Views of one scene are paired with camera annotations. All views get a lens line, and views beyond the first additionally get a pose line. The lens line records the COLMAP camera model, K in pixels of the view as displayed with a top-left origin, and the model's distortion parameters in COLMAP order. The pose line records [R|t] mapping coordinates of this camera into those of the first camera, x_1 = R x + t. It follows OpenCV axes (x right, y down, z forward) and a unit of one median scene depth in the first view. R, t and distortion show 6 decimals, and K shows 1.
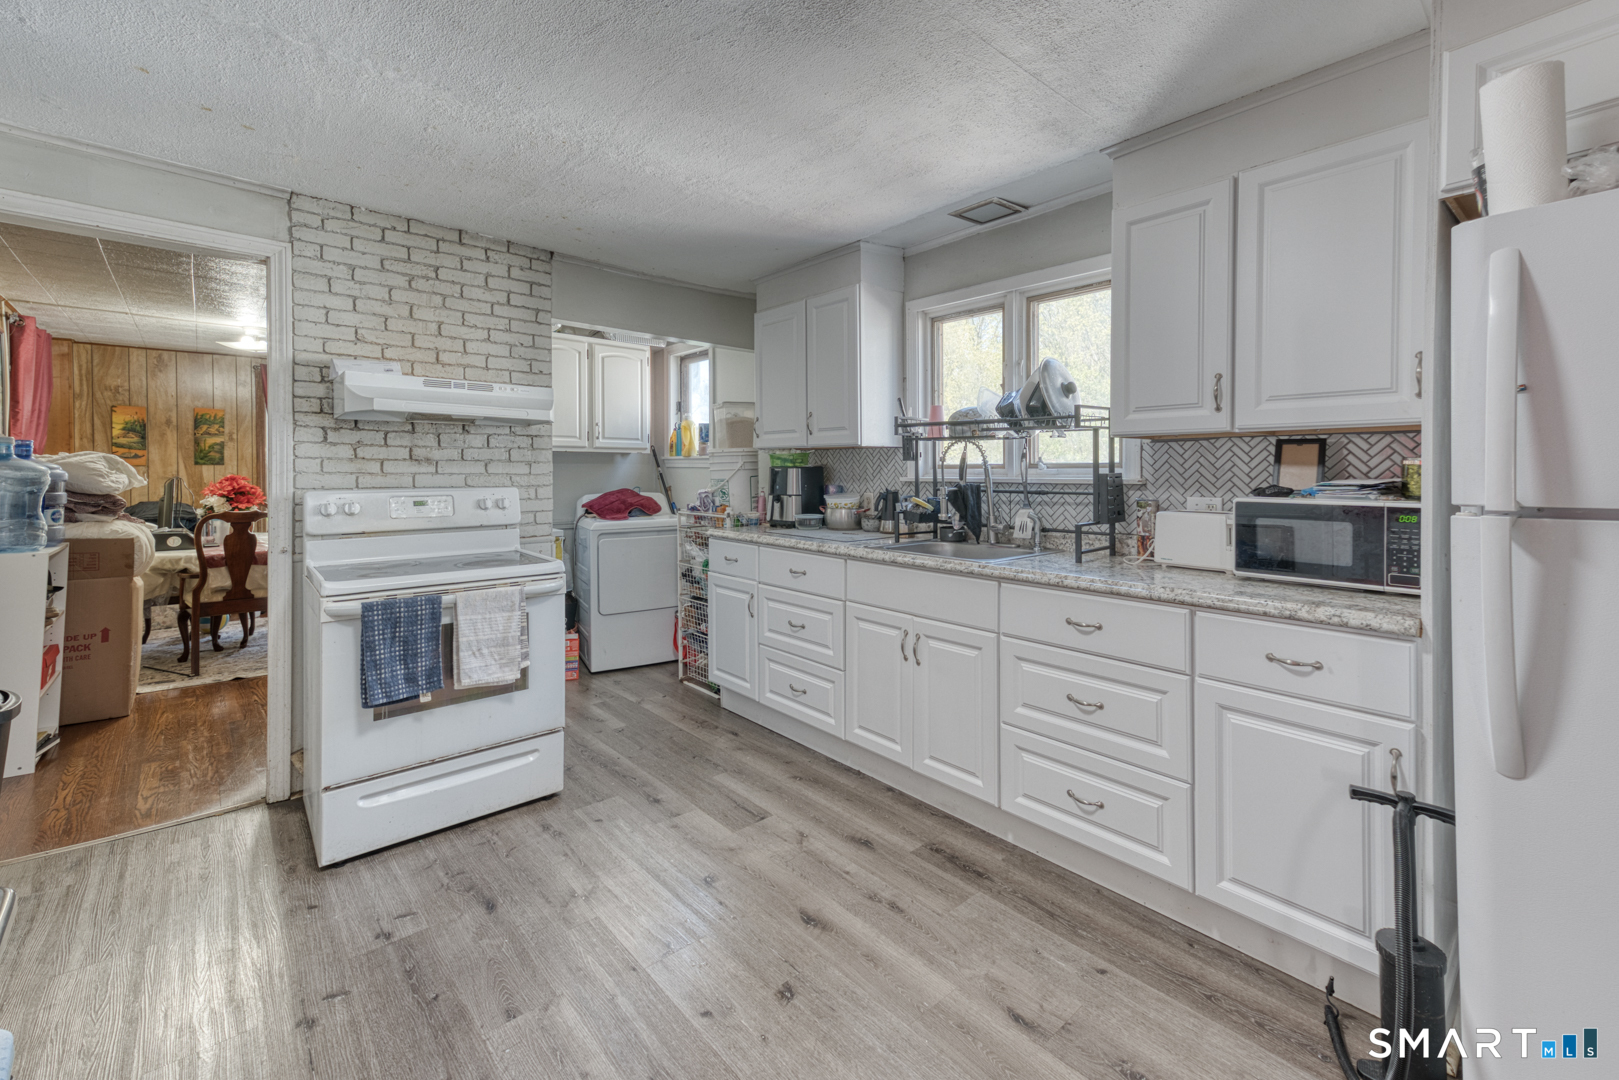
lens RADIAL K [[656.6, 0, 795.0], [0, 656.6, 476.3], [0, 0, 1]] dist [0.013517, -0.000006]
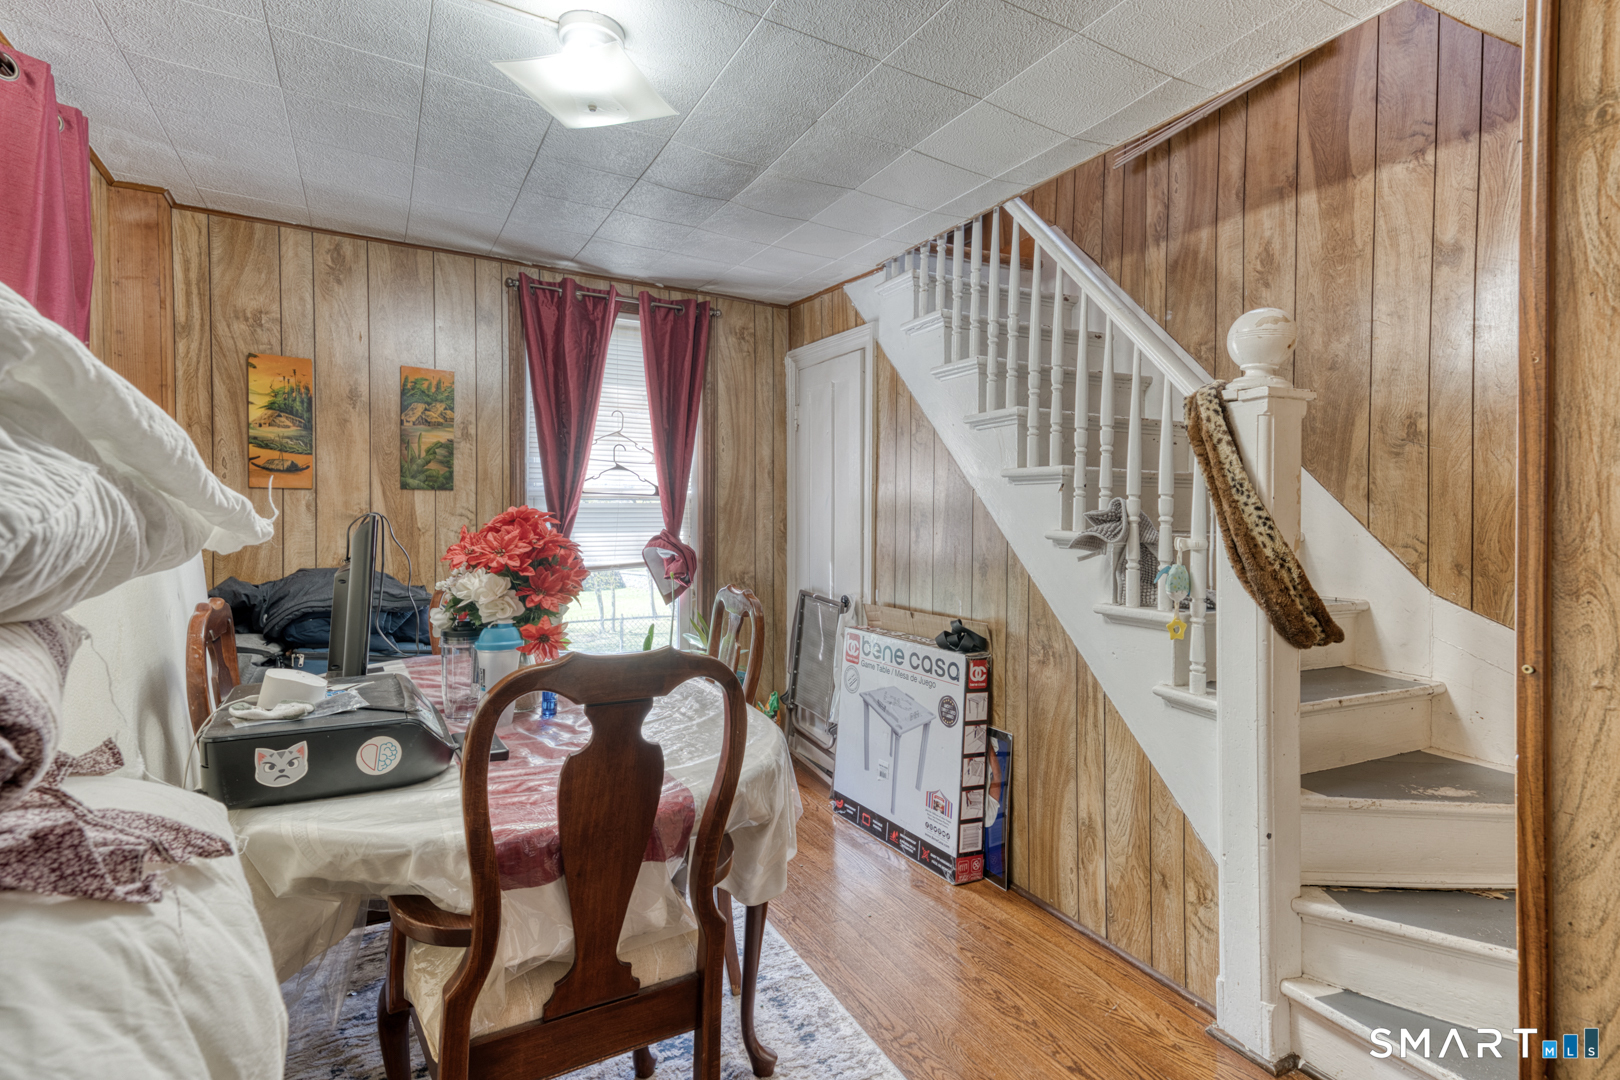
lens RADIAL K [[819.4, 0, 818.9], [0, 819.4, 536.0], [0, 0, 1]] dist [0.042505, 0.000820]
pose [[0.971452, 0.014353, -0.236802, -0.513600], [-0.011739, 0.999854, 0.012443, 0.004932], [0.236946, -0.009308, 0.971478, 0.538808]]
